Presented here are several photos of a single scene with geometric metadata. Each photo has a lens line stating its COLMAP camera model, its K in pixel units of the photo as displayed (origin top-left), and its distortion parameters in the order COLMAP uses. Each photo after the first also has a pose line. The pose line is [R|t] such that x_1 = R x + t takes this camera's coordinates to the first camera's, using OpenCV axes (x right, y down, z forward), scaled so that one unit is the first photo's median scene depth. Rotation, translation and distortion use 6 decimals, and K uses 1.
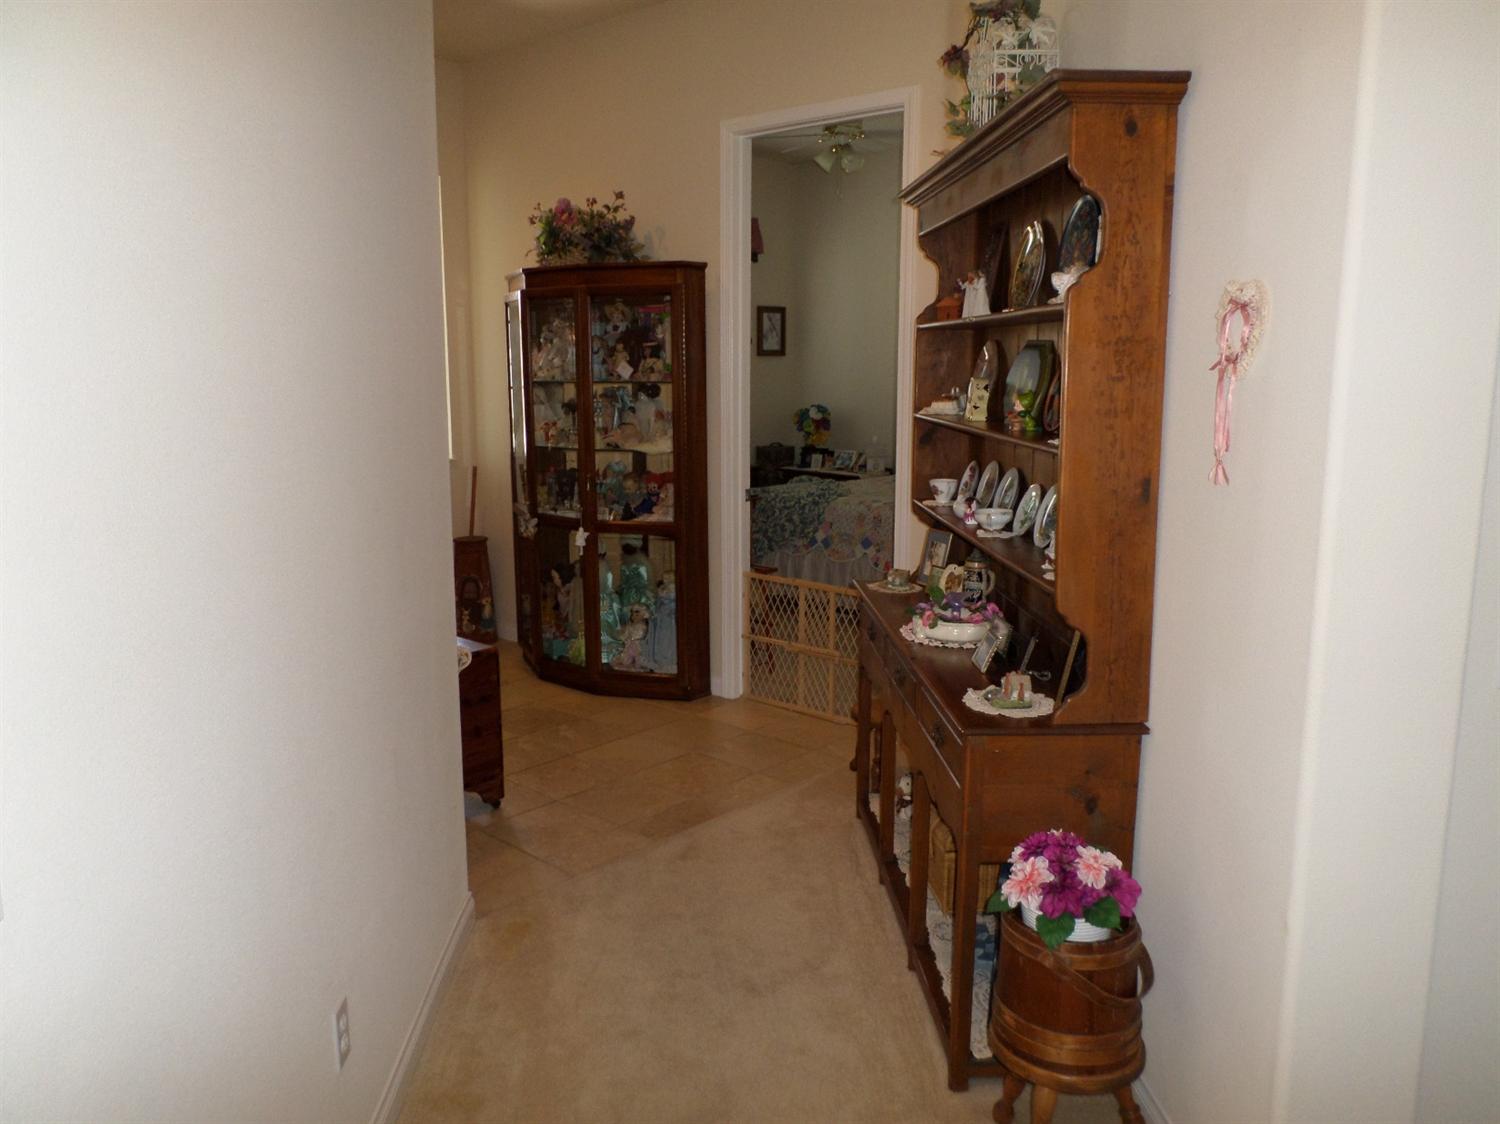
lens RADIAL K [[1153.5, 0, 731.9], [0, 1153.5, 542.0], [0, 0, 1]] dist [-0.002575, -0.011316]
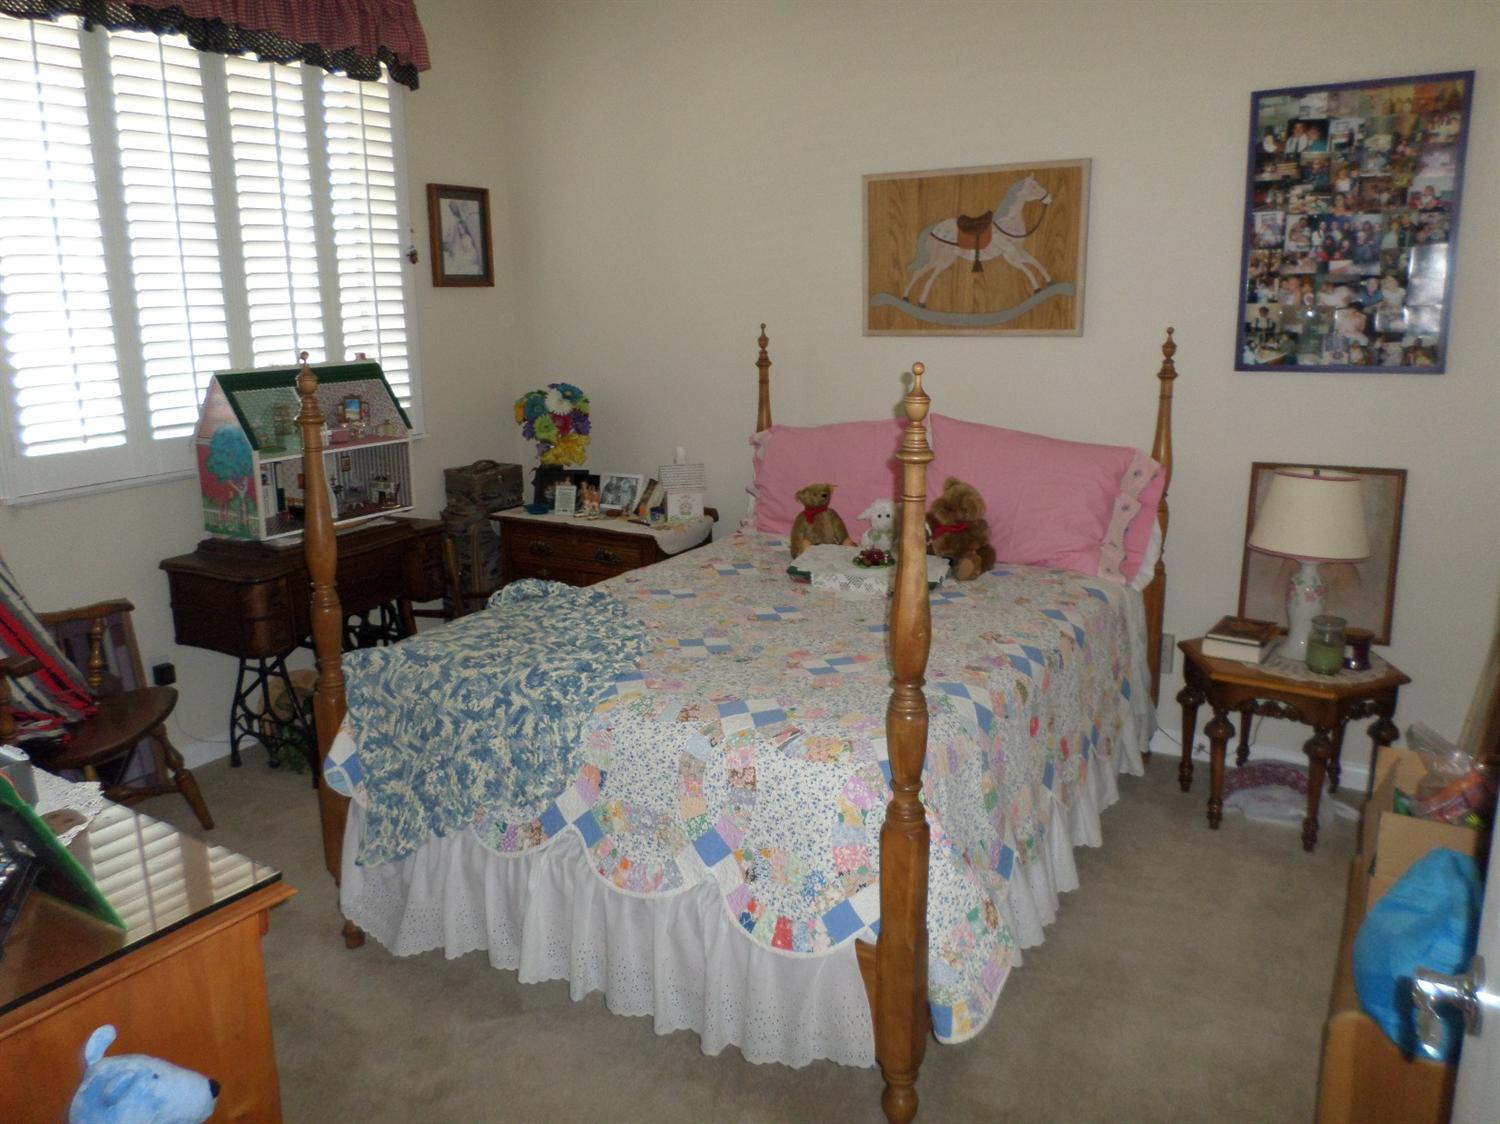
lens RADIAL K [[1153.5, 0, 731.9], [0, 1153.5, 542.0], [0, 0, 1]] dist [-0.002575, -0.011316]
pose [[0.979417, -0.056861, 0.193671, 0.046691], [0.046639, 0.997288, 0.056936, -0.077071], [-0.196384, -0.046732, 0.979413, 0.501744]]
